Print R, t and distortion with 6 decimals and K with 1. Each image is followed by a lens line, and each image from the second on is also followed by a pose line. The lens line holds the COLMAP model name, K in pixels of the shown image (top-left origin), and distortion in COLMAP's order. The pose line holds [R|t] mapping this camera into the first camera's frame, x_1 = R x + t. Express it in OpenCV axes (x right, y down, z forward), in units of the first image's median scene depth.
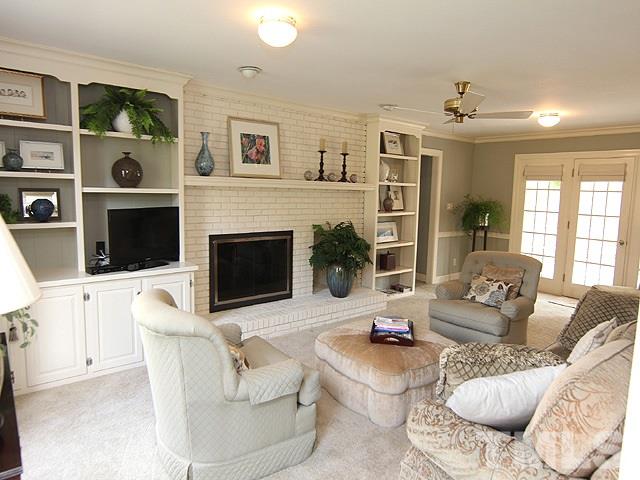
lens RADIAL K [[416.9, 0, 318.3], [0, 416.9, 241.0], [0, 0, 1]] dist [-0.001427, 0.003174]
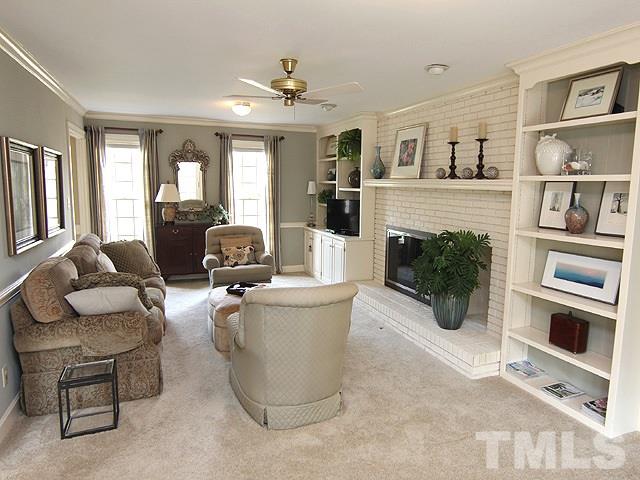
lens RADIAL K [[416.9, 0, 318.9], [0, 416.9, 236.5], [0, 0, 1]] dist [-0.001427, 0.003174]
pose [[-0.311715, 0.102062, -0.944678, 0.895791], [-0.122990, 0.981516, 0.146625, -0.123663], [0.942182, 0.161892, -0.293401, 1.036007]]
